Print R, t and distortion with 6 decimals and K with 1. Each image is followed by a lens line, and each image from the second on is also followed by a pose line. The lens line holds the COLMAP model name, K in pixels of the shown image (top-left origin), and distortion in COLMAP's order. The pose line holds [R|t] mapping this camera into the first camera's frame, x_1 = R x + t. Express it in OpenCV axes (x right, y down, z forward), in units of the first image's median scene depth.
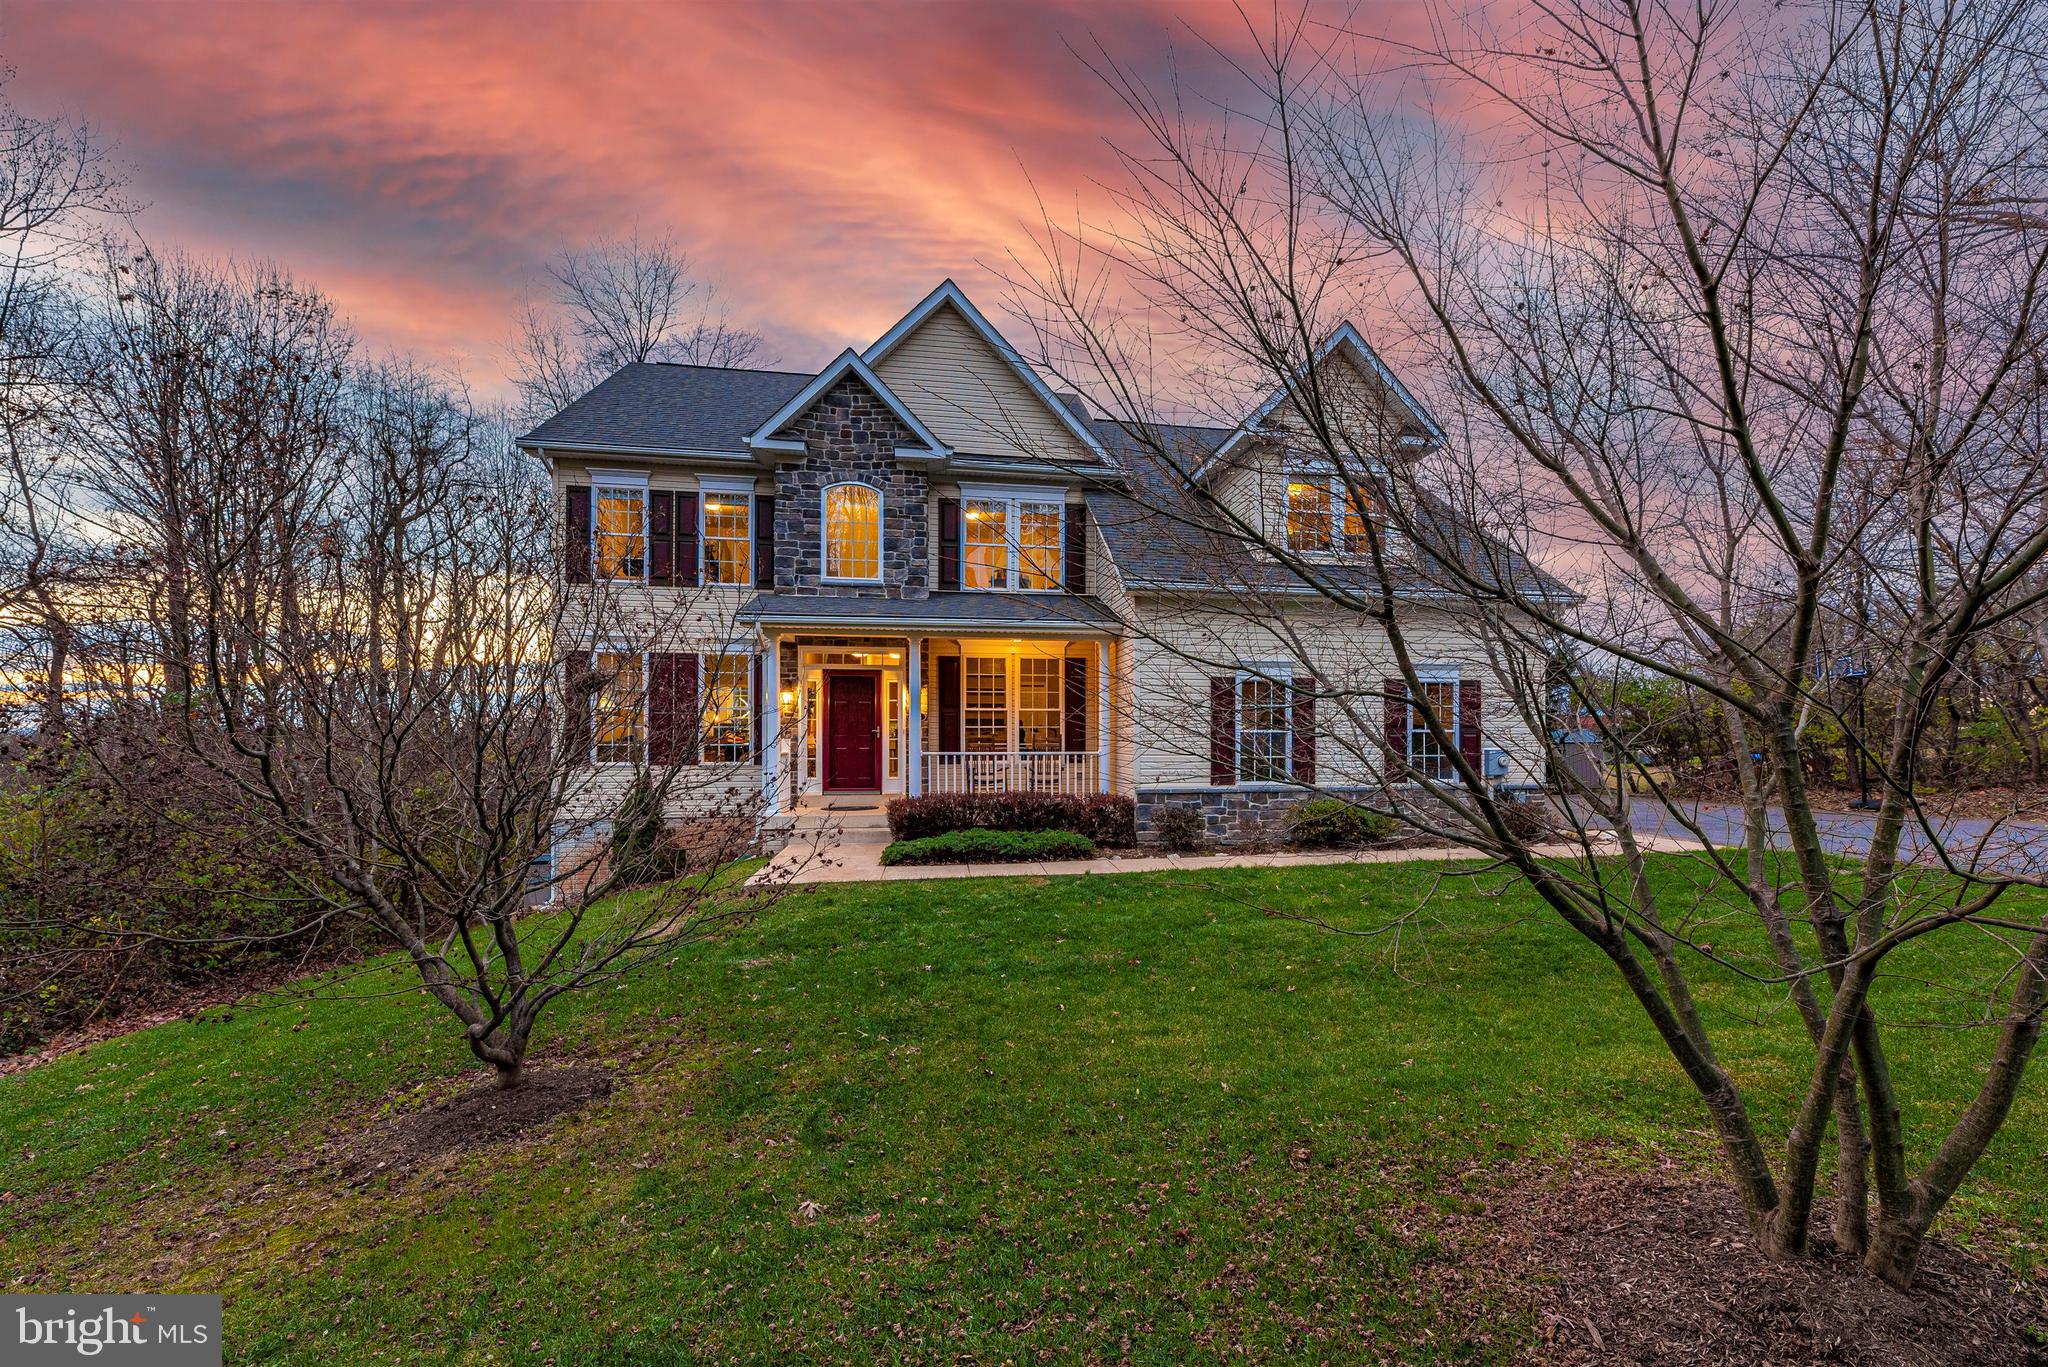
lens RADIAL K [[675.1, 0, 1052.9], [0, 675.1, 733.6], [0, 0, 1]] dist [0.000024, 0.000143]
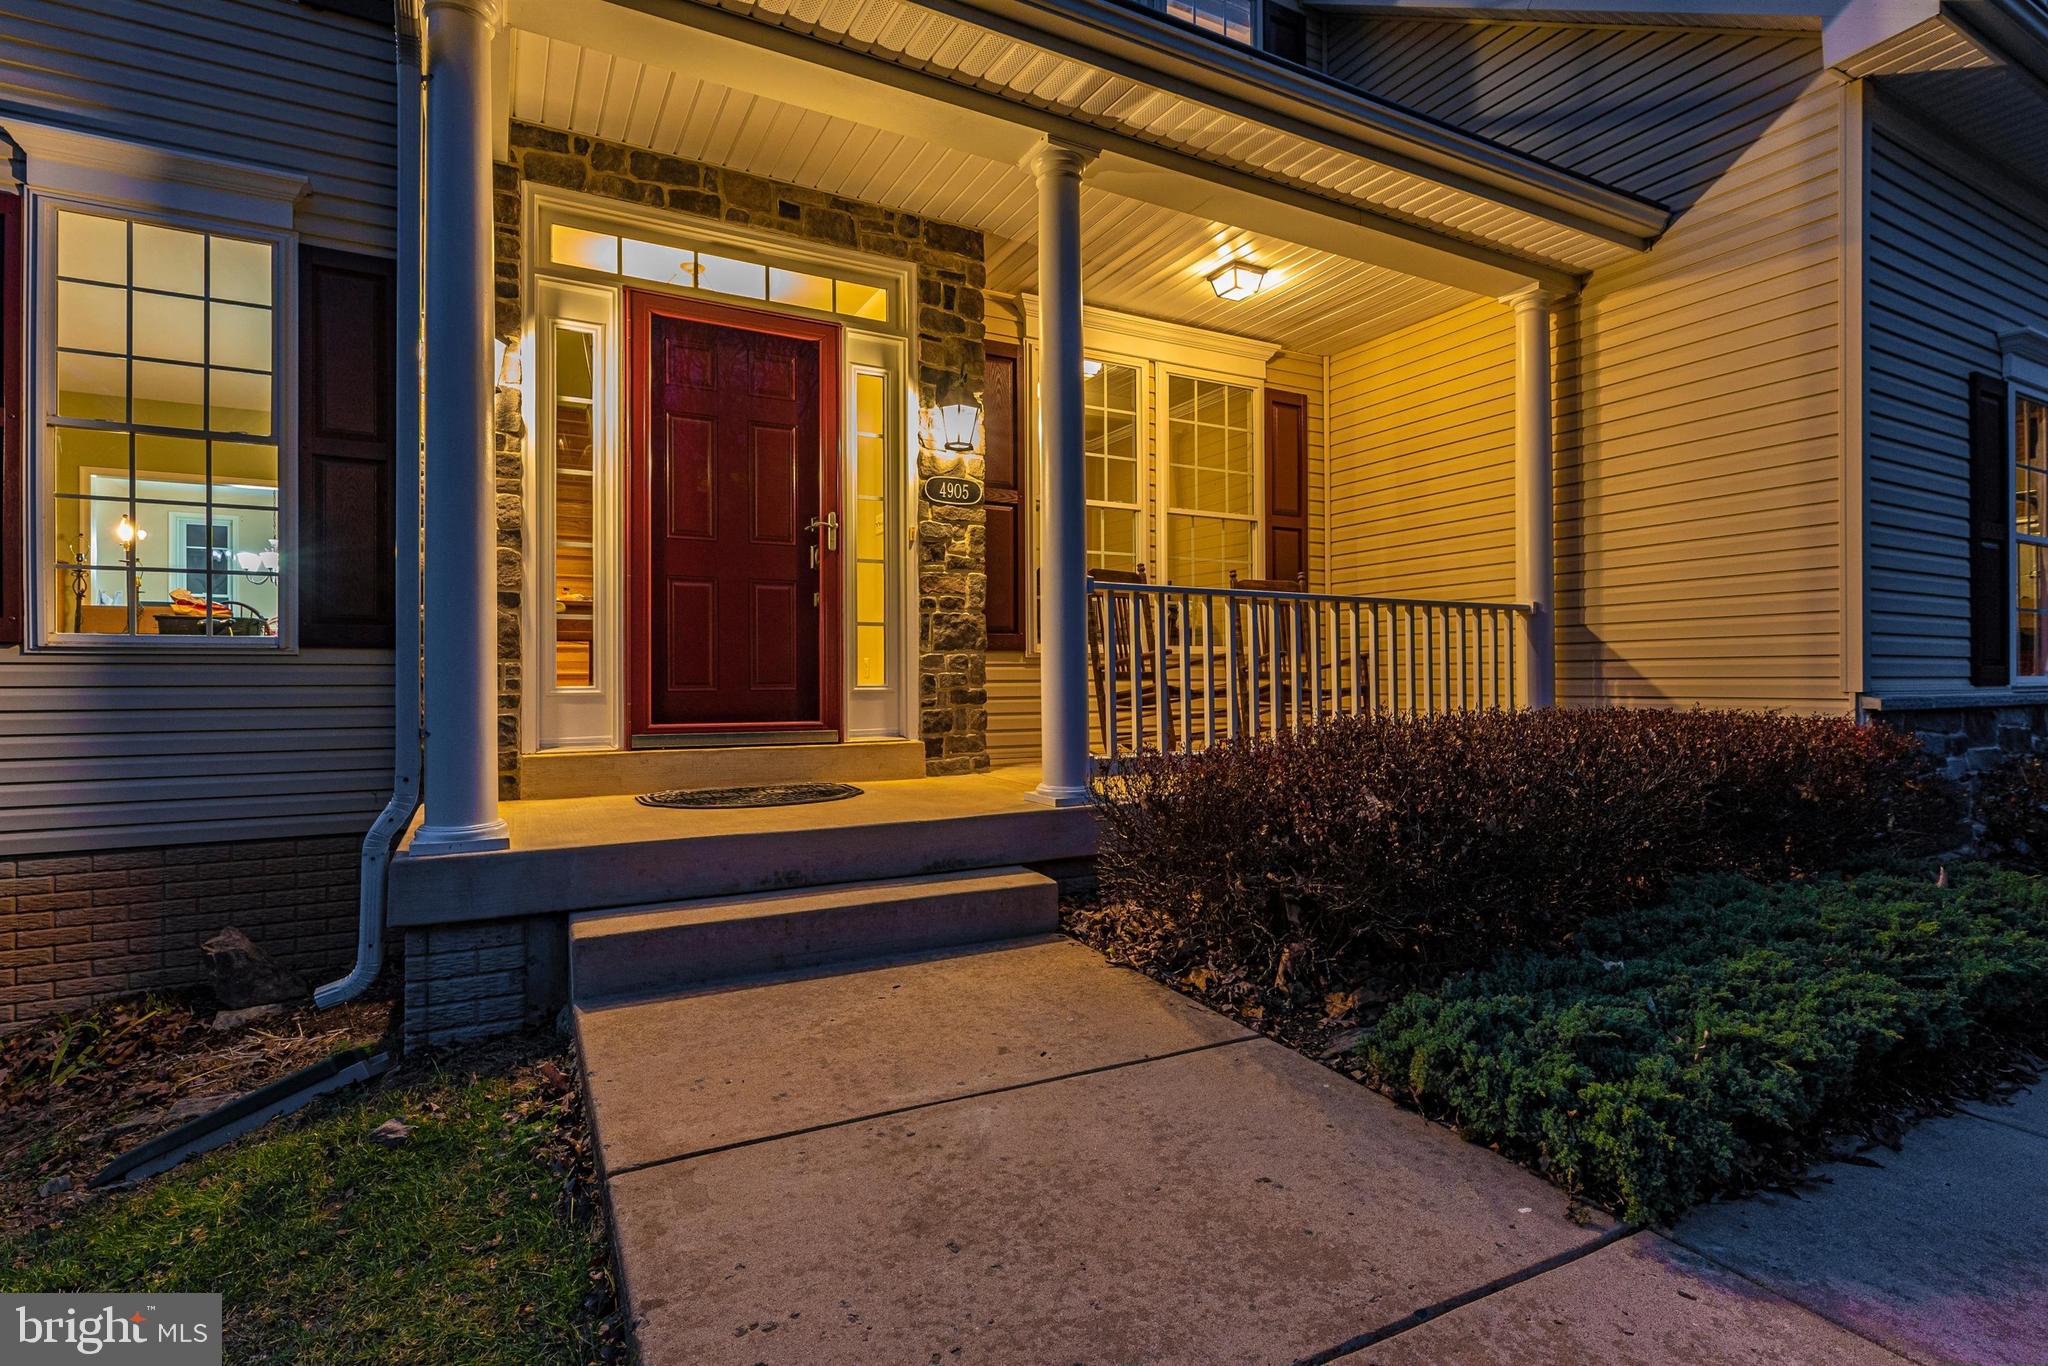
lens RADIAL K [[915.1, 0, 1079.7], [0, 915.1, 668.1], [0, 0, 1]] dist [0.000091, 0.000417]
pose [[0.949687, 0.004702, 0.313166, -0.285191], [-0.006267, 0.999972, 0.003993, 0.055951], [-0.313138, -0.005755, 0.949690, 0.598596]]
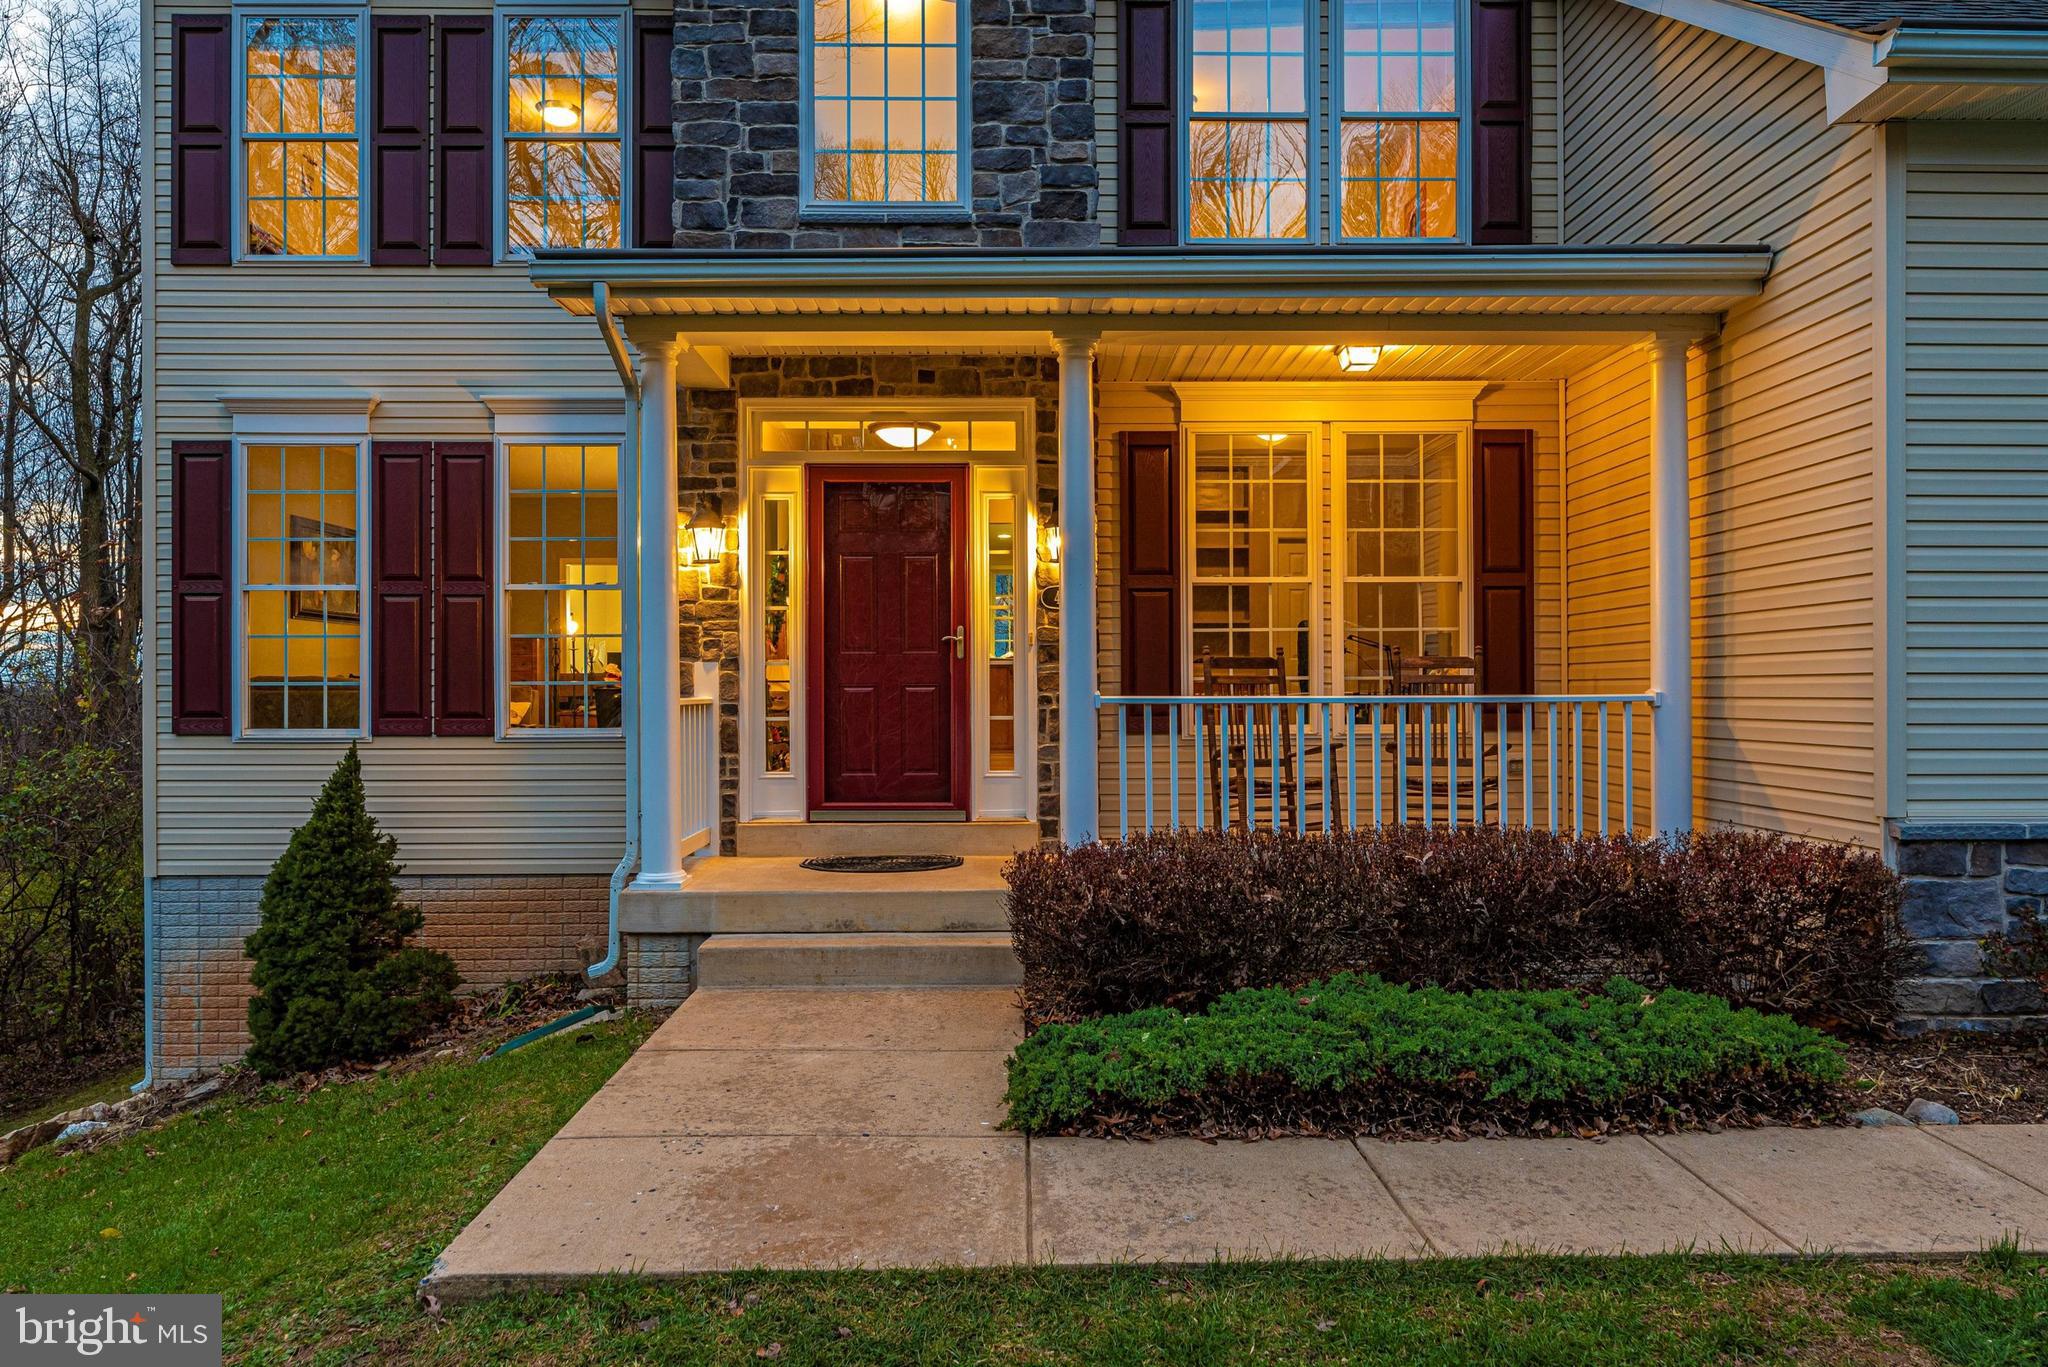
lens RADIAL K [[1219.3, 0, 1024.0], [0, 1219.3, 683.5], [0, 0, 1]] dist [-0.001635, -0.001135]
pose [[0.985113, -0.006572, -0.171784, -0.121667], [0.006274, 0.999978, -0.002279, 0.021315], [0.171795, 0.001167, 0.985132, 0.397162]]
